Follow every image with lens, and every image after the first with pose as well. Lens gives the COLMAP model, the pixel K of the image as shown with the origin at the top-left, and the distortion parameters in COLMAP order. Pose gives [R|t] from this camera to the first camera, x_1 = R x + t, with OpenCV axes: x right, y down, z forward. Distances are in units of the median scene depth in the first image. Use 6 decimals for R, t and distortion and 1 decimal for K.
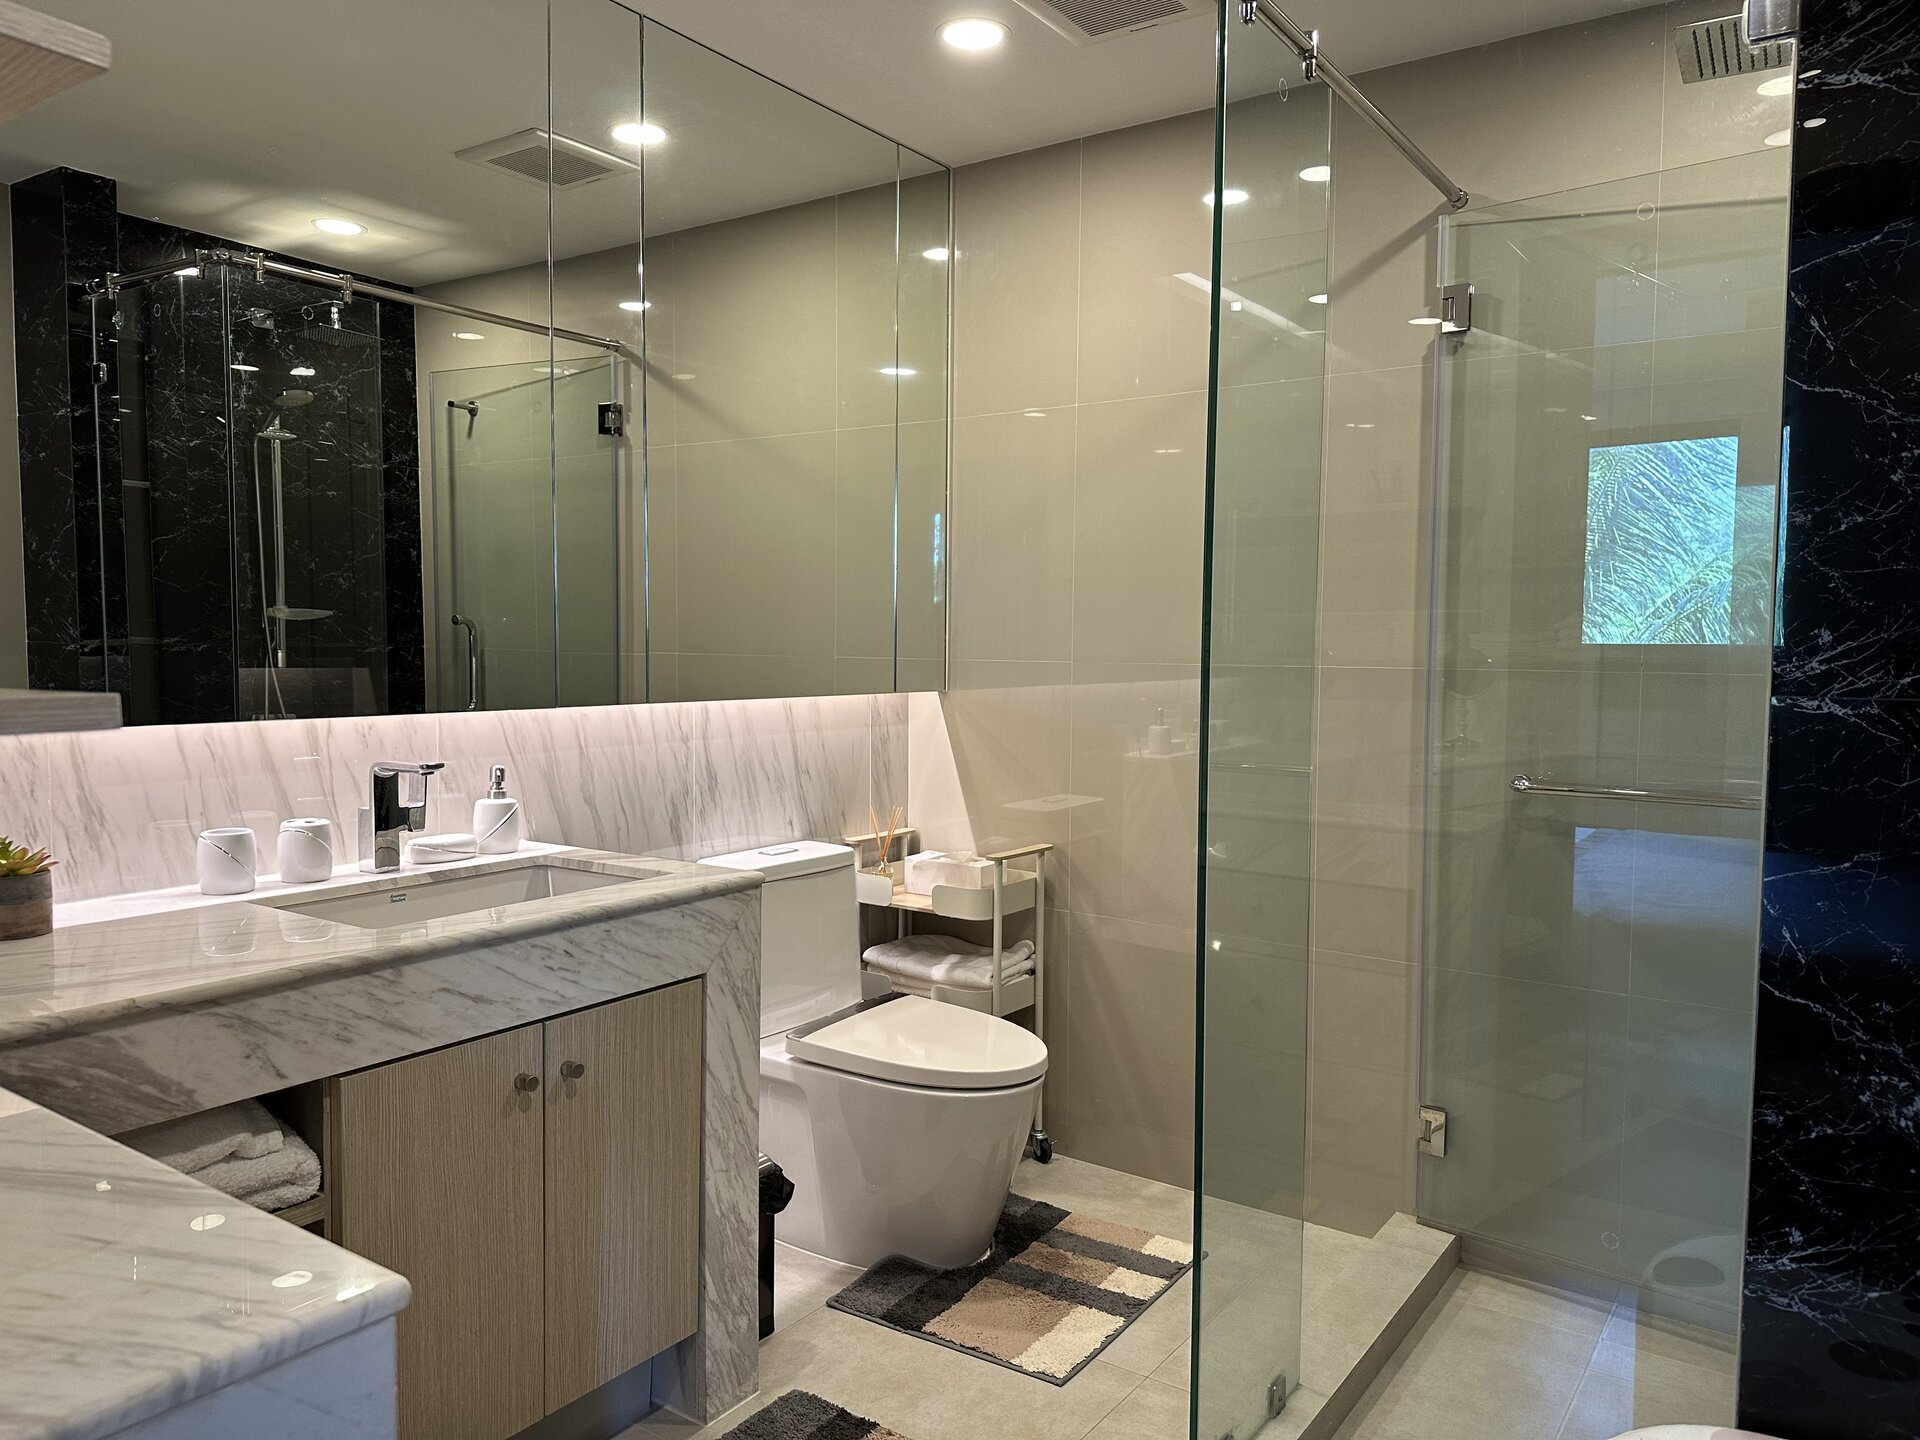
lens RADIAL K [[1345.3, 0, 964.9], [0, 1345.3, 724.8], [0, 0, 1]] dist [0.111776, -0.117434]
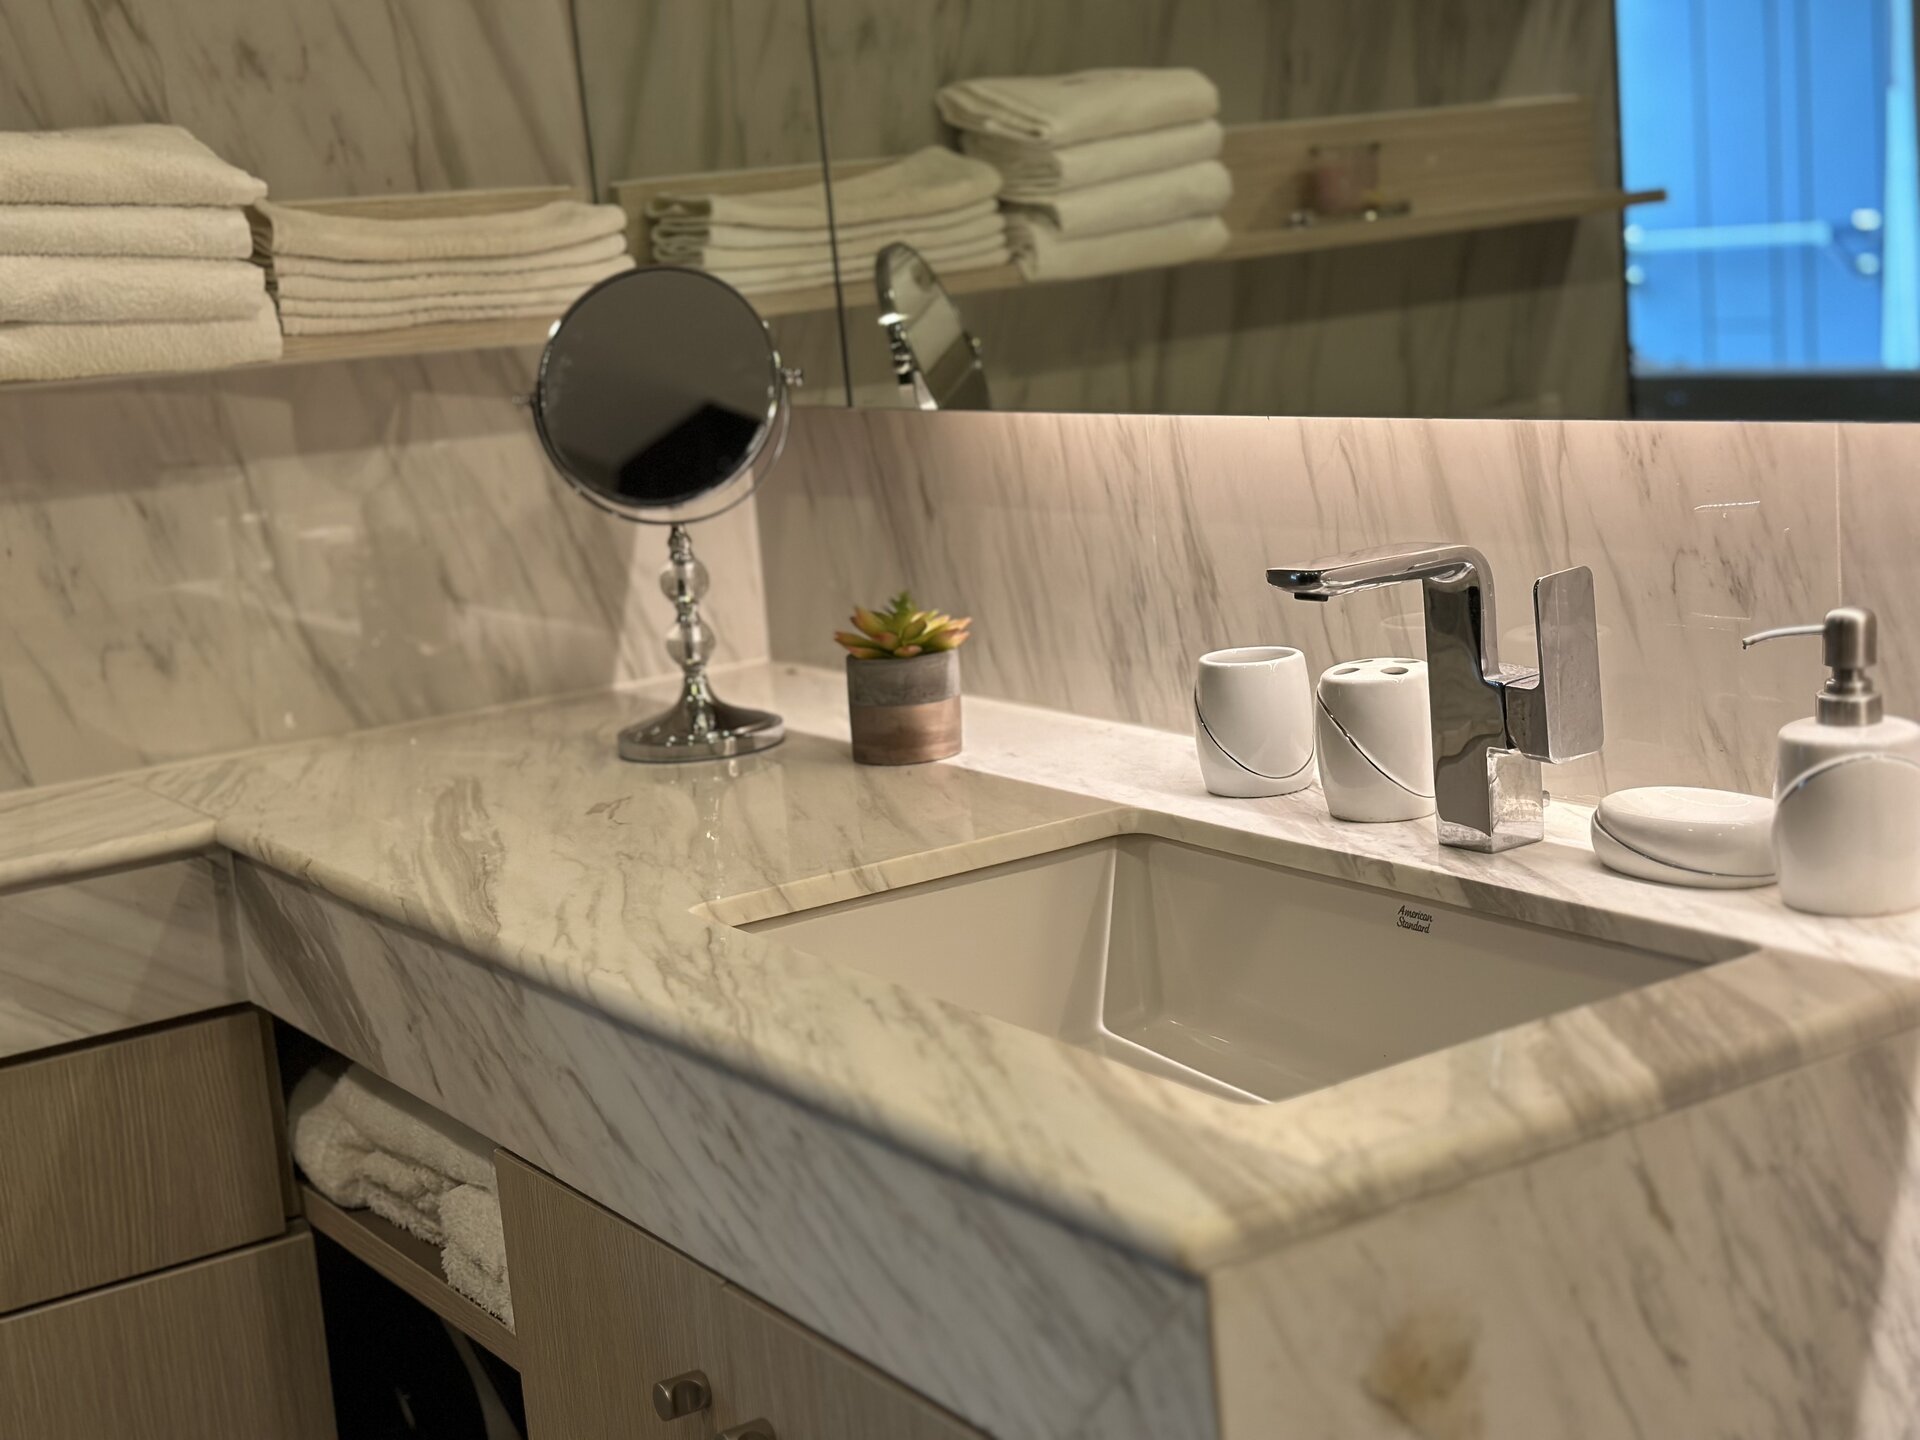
lens RADIAL K [[2674.0, 0, 960.0], [0, 2674.0, 720.0], [0, 0, 1]] dist [0.141058, 0.003871]
pose [[-0.379090, 0.196106, -0.904341, 0.294353], [0.028665, 0.979306, 0.200345, -0.079167], [0.924916, 0.050026, -0.376867, 1.232747]]
